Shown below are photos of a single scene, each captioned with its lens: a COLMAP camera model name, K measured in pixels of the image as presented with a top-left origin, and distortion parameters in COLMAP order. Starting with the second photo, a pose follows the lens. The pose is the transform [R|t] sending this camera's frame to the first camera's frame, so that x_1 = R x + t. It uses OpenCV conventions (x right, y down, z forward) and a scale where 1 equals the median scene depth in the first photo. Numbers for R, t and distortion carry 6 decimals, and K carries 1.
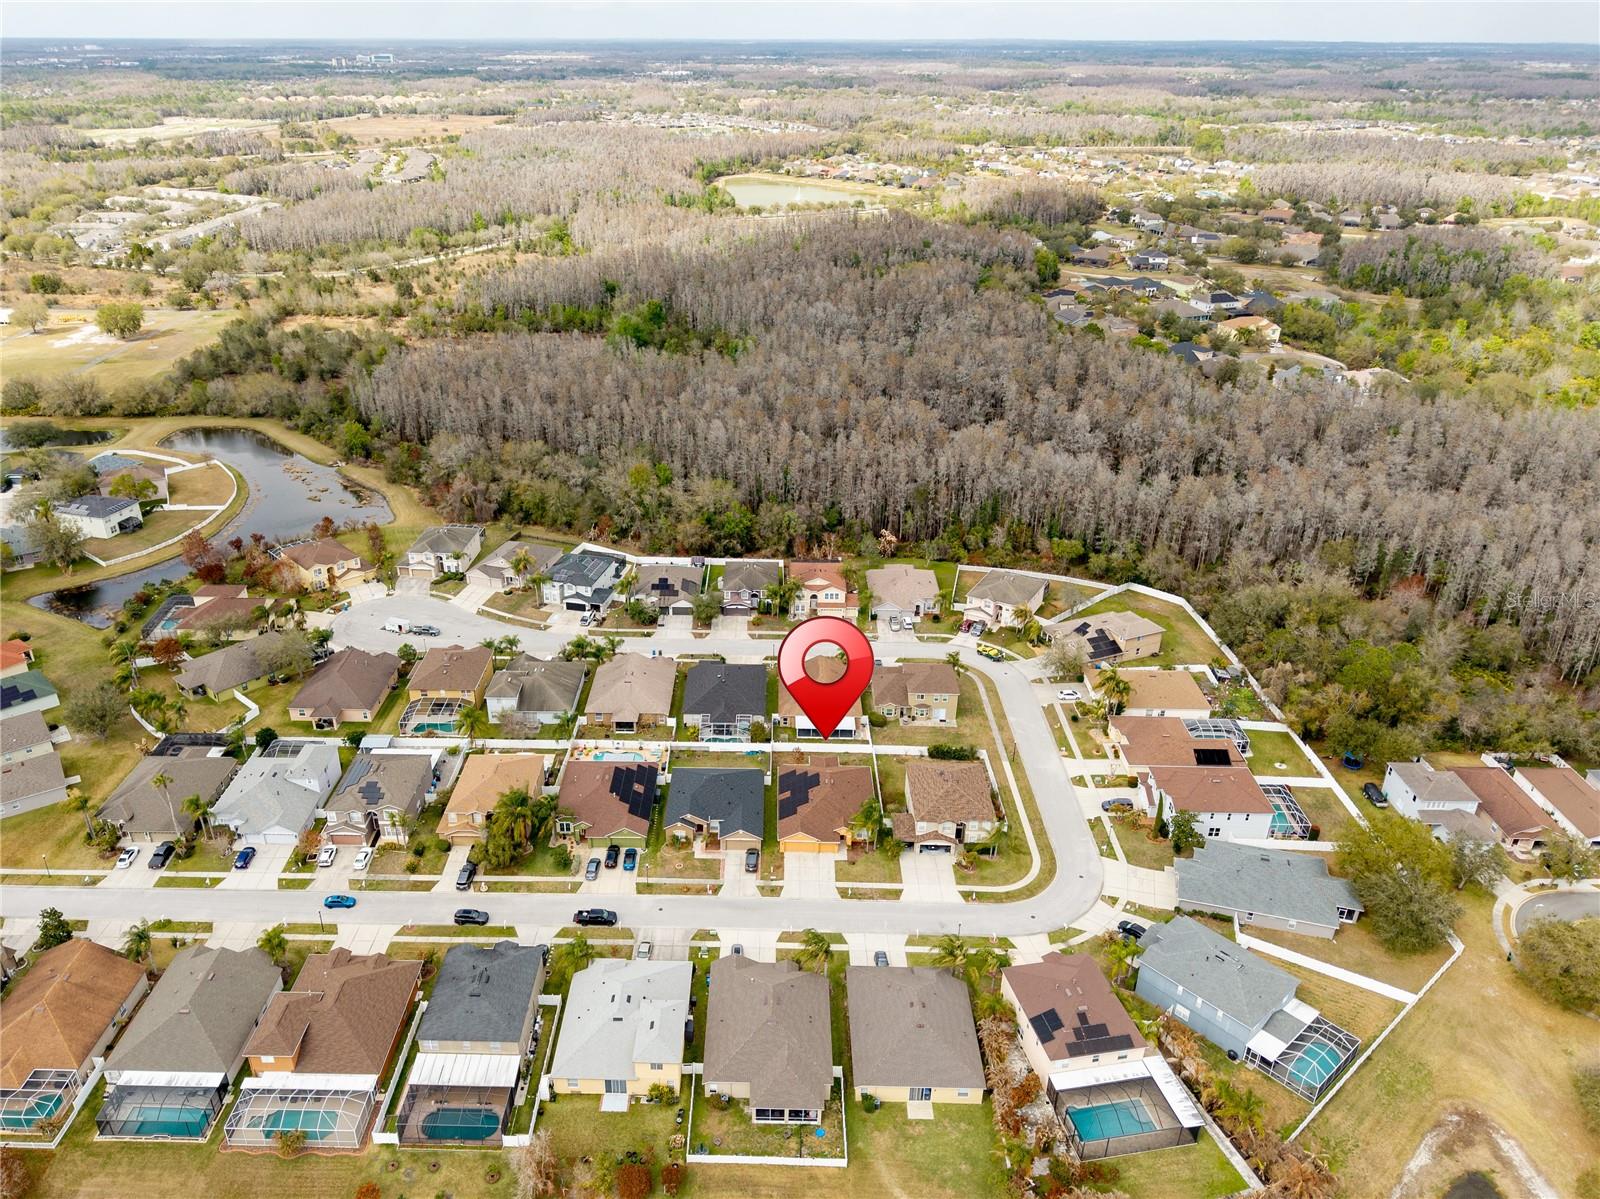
lens RADIAL K [[1105.1, 0, 767.7], [0, 1105.1, 596.2], [0, 0, 1]] dist [0.000392, 0.001032]
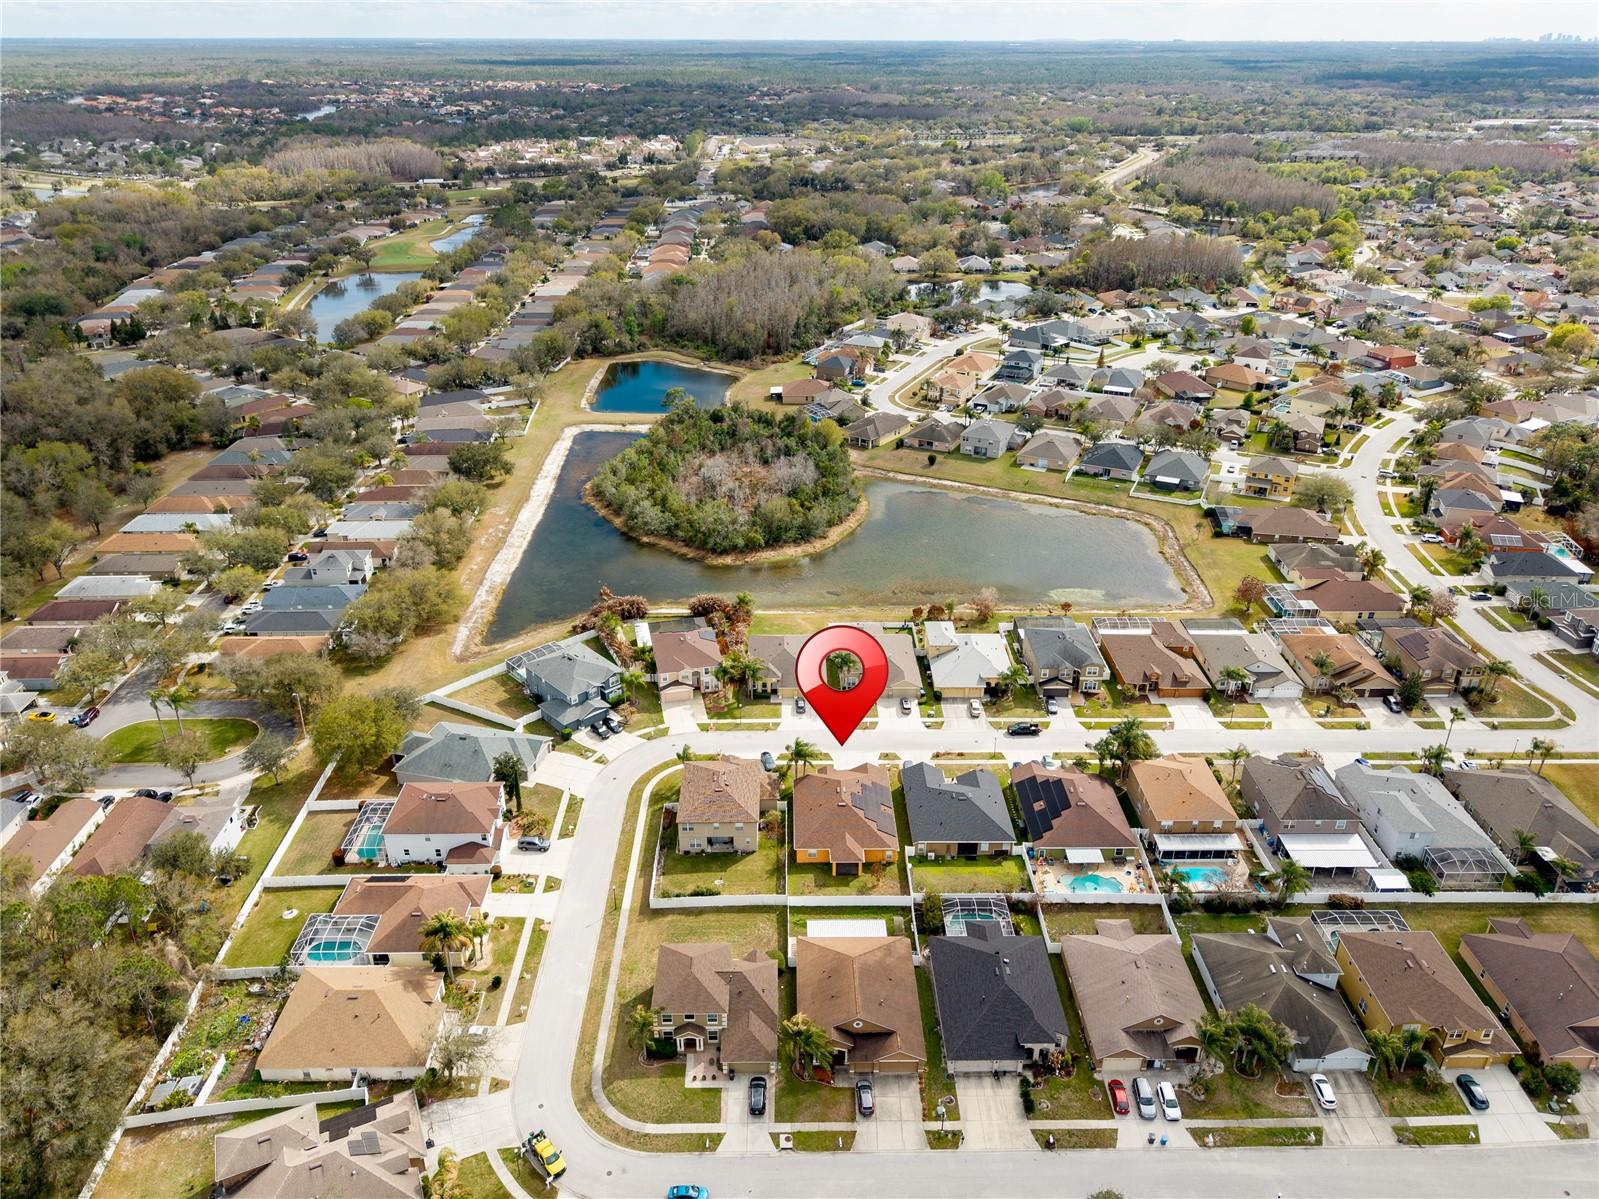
lens RADIAL K [[1104.4, 0, 767.2], [0, 1104.4, 596.2], [0, 0, 1]] dist [0.000392, 0.001032]
pose [[-0.999905, -0.002098, -0.013621, 0.145958], [-0.012151, 0.600627, 0.799437, -0.768233], [0.006504, 0.799527, -0.600596, 1.555259]]
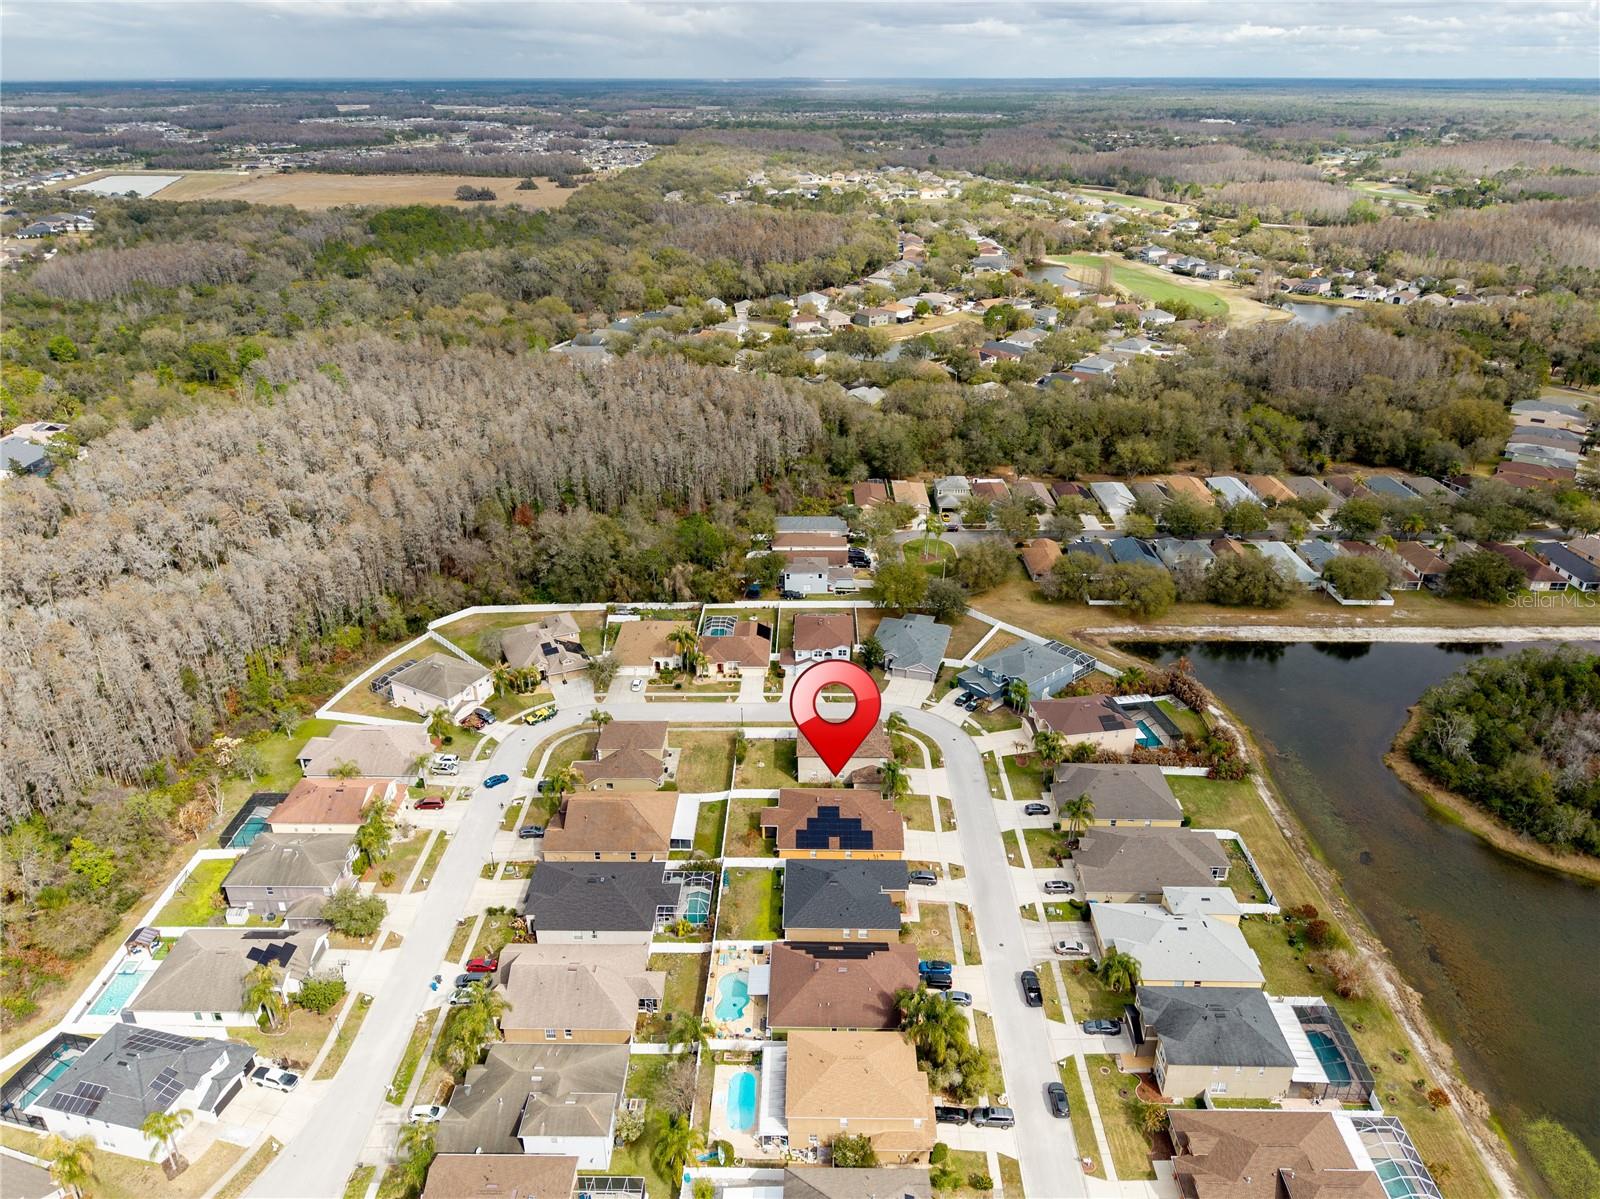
lens RADIAL K [[1105.1, 0, 767.7], [0, 1105.1, 596.2], [0, 0, 1]] dist [0.000392, 0.001032]
pose [[0.028524, -0.433723, 0.900595, -0.821411], [0.451325, 0.809486, 0.375551, -0.412560], [-0.891904, 0.395748, 0.218840, 0.819415]]
